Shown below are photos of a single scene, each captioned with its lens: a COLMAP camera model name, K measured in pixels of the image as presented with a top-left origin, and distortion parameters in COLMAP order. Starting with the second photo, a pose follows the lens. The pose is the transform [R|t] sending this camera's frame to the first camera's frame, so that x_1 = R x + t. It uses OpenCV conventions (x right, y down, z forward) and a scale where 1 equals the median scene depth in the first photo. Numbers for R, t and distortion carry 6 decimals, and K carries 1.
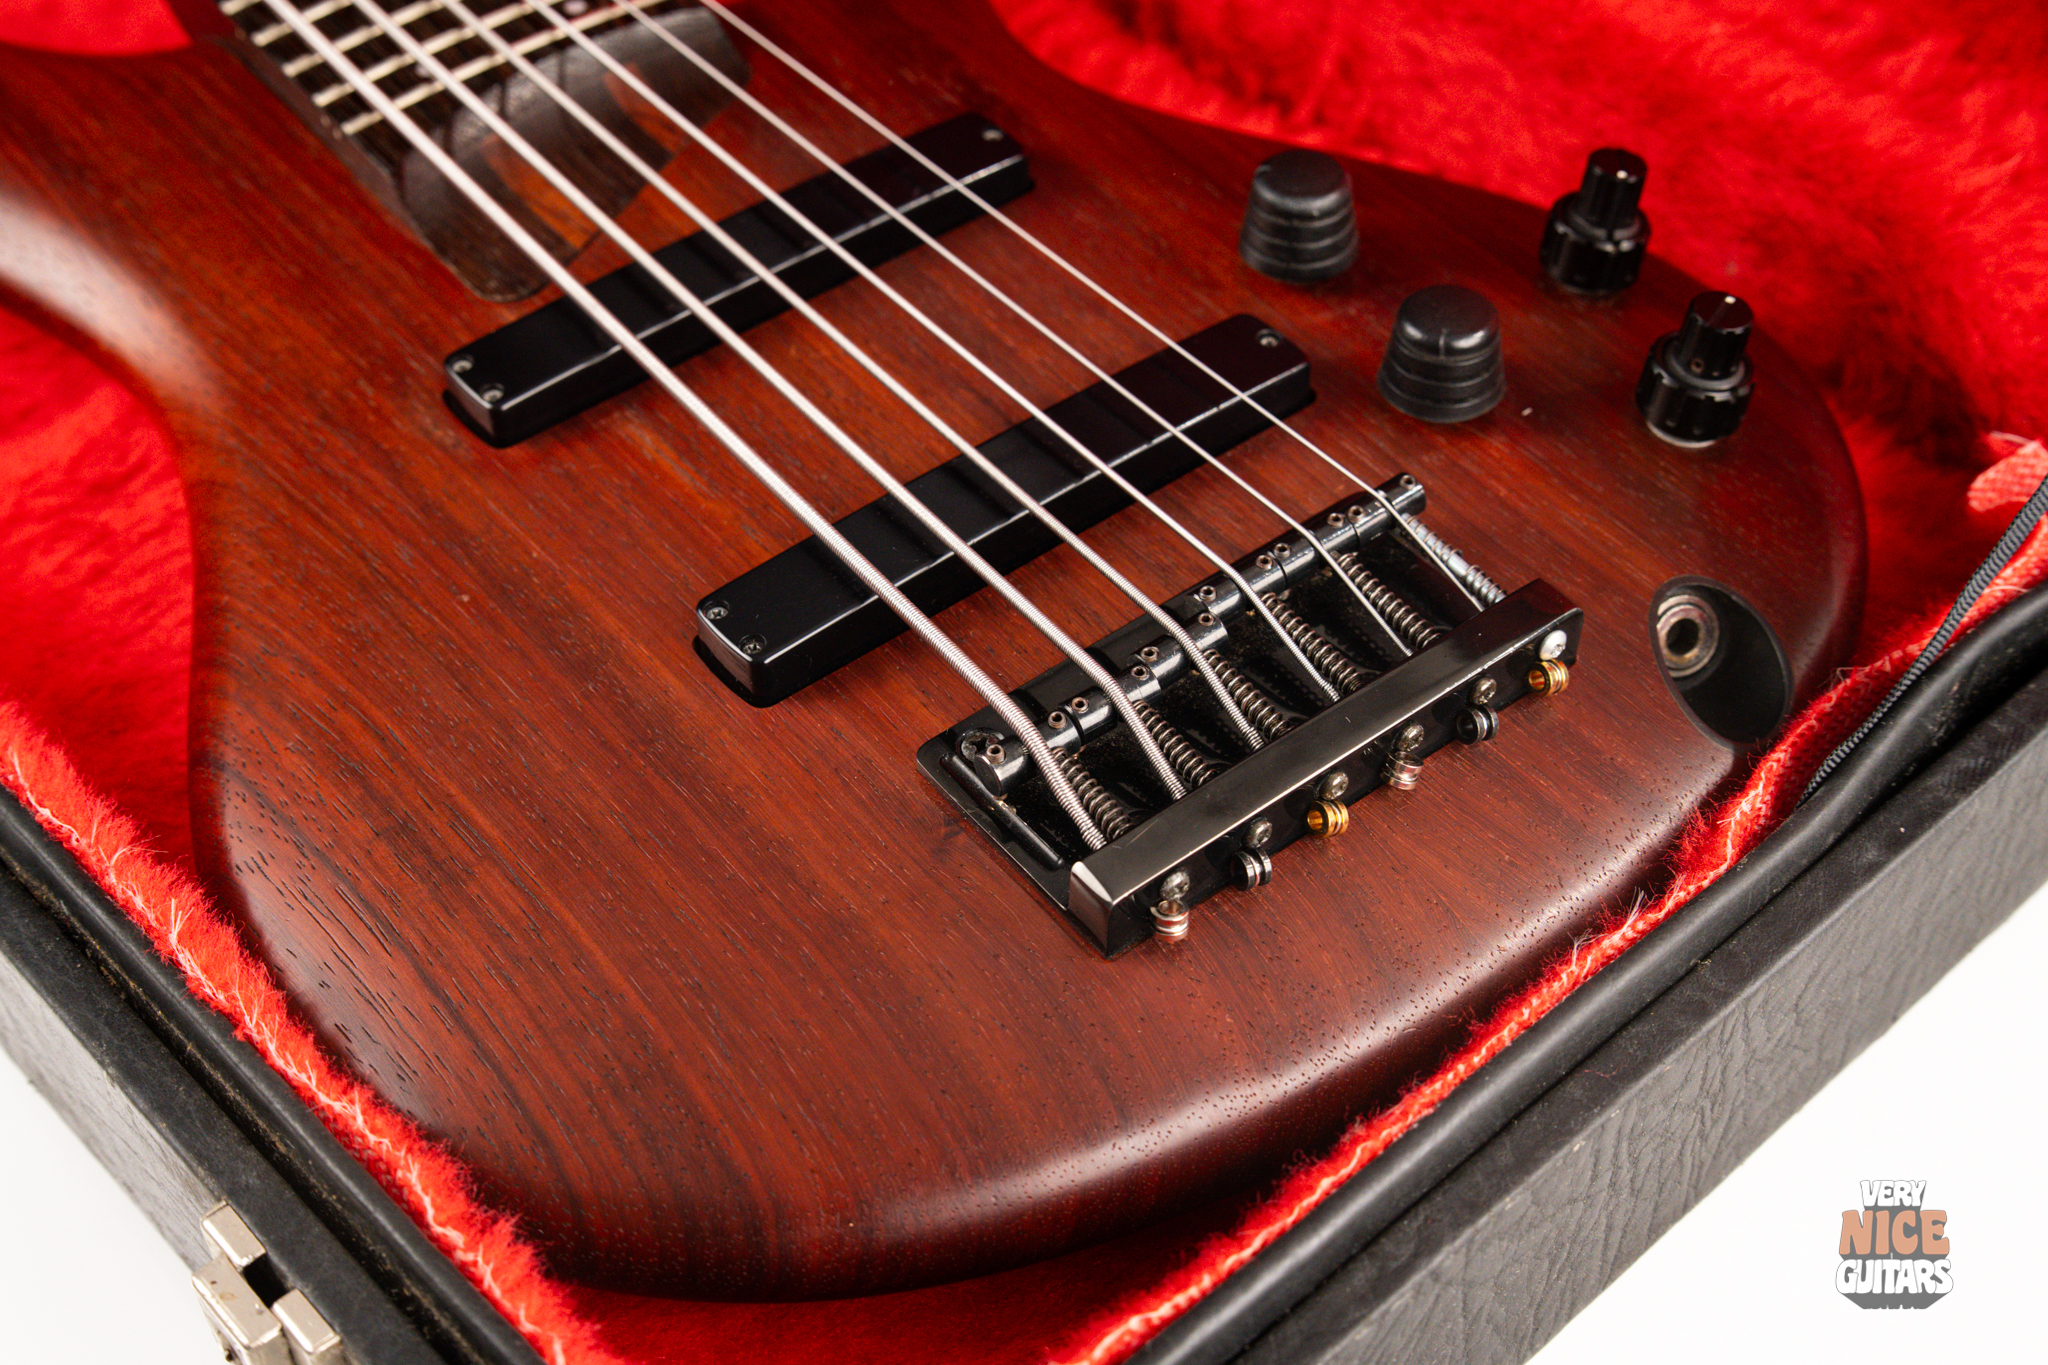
lens RADIAL K [[2944.3, 0, 1035.5], [0, 2944.3, 684.6], [0, 0, 1]] dist [0.047783, 0.000000]
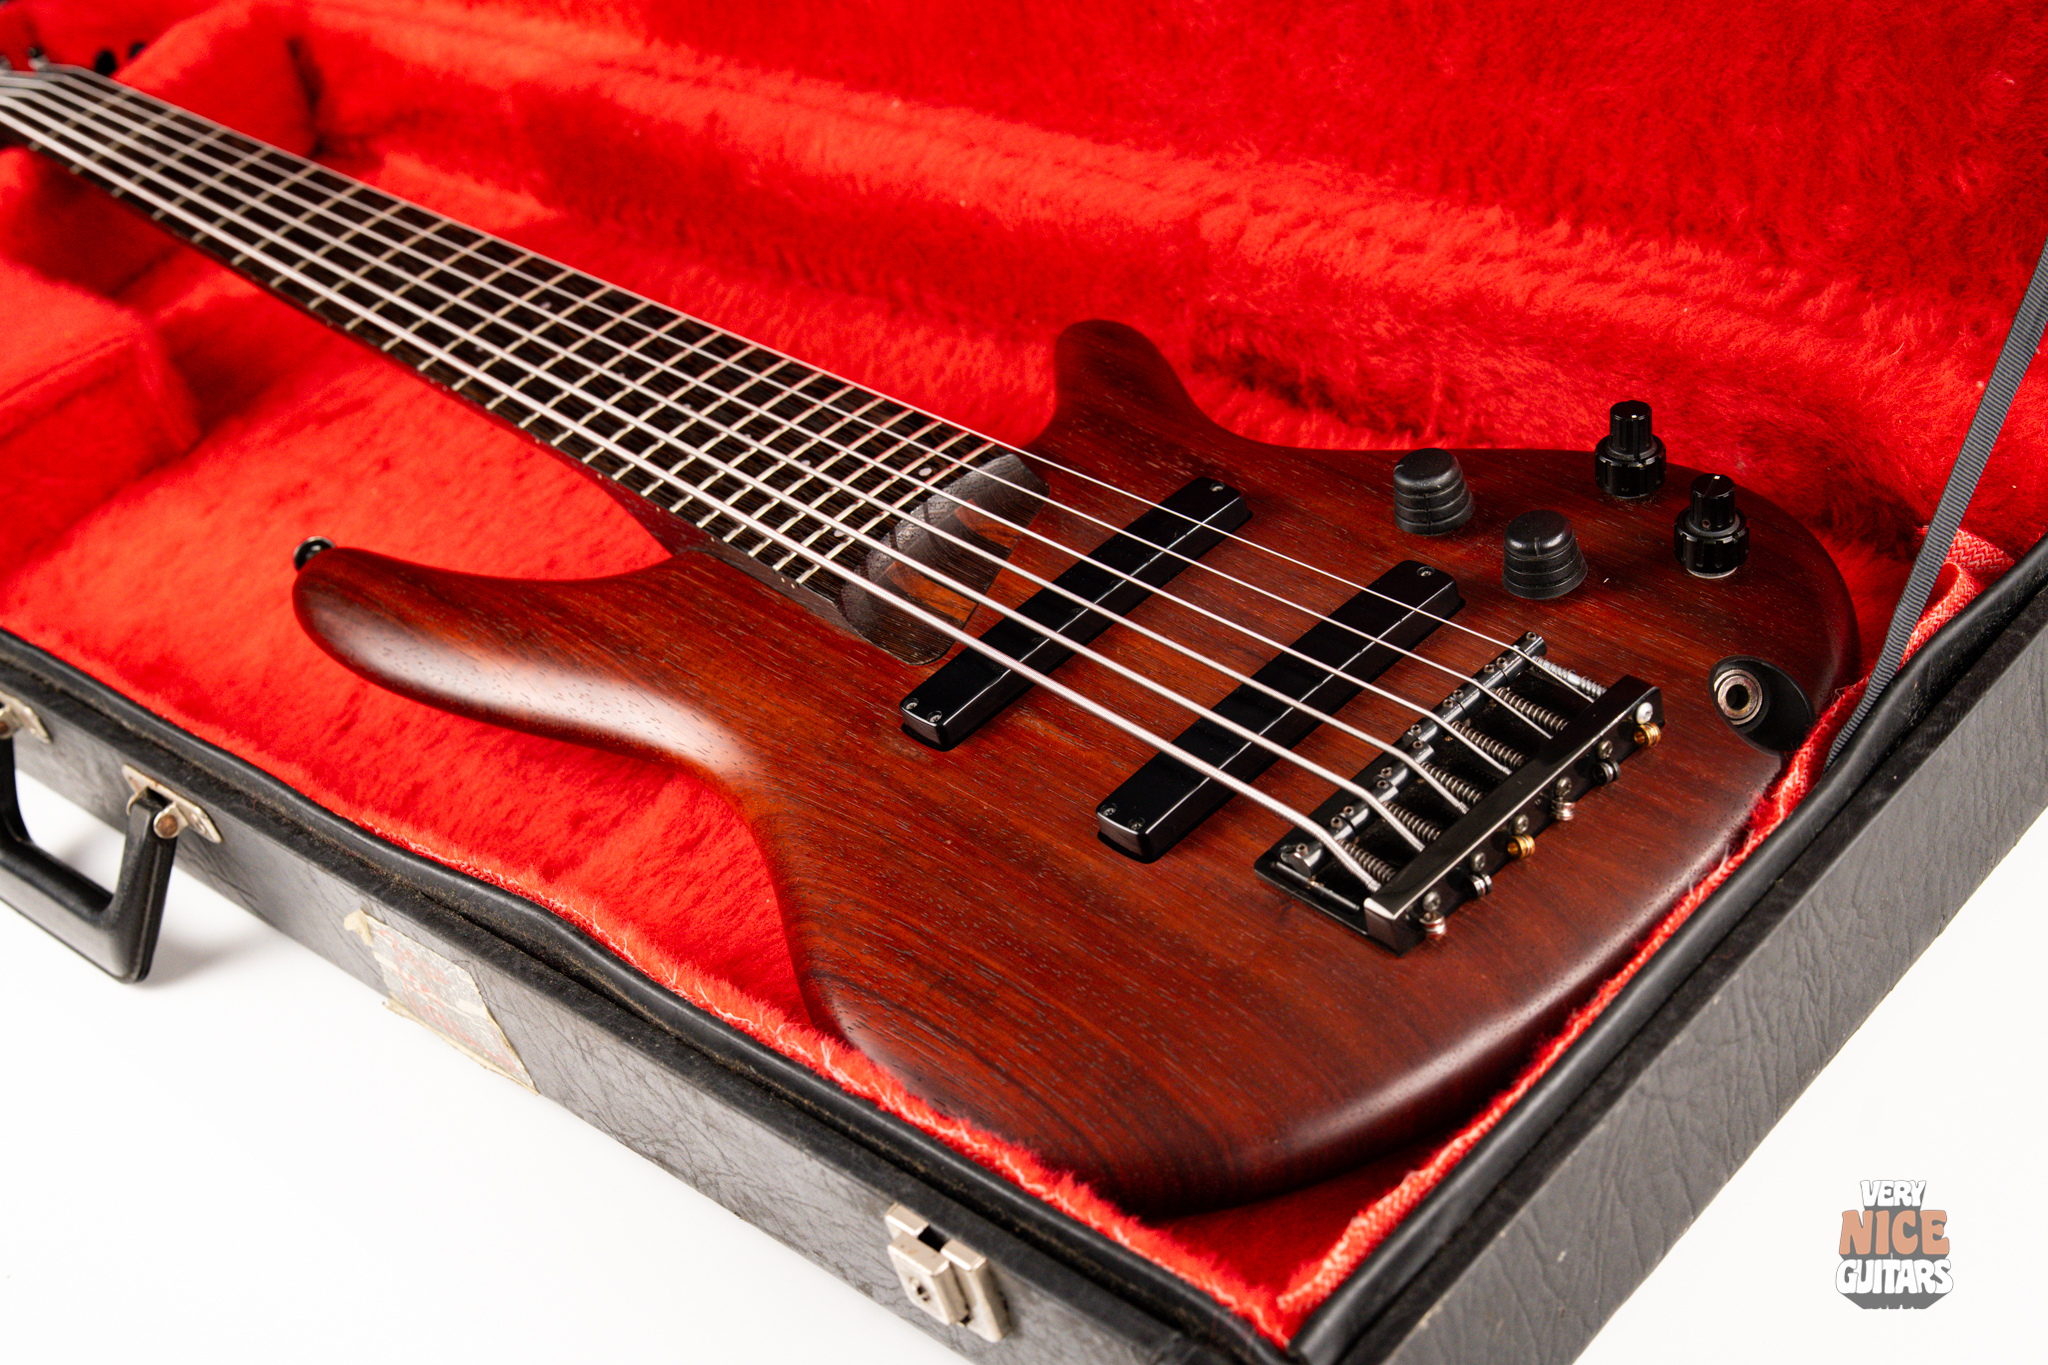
lens RADIAL K [[2944.3, 0, 1017.3], [0, 2944.3, 677.6], [0, 0, 1]] dist [0.047783, 0.000000]
pose [[0.971907, -0.217723, -0.089406, -0.000914], [0.201832, 0.966380, -0.159290, 0.144755], [0.121081, 0.136770, 0.983175, -0.544517]]
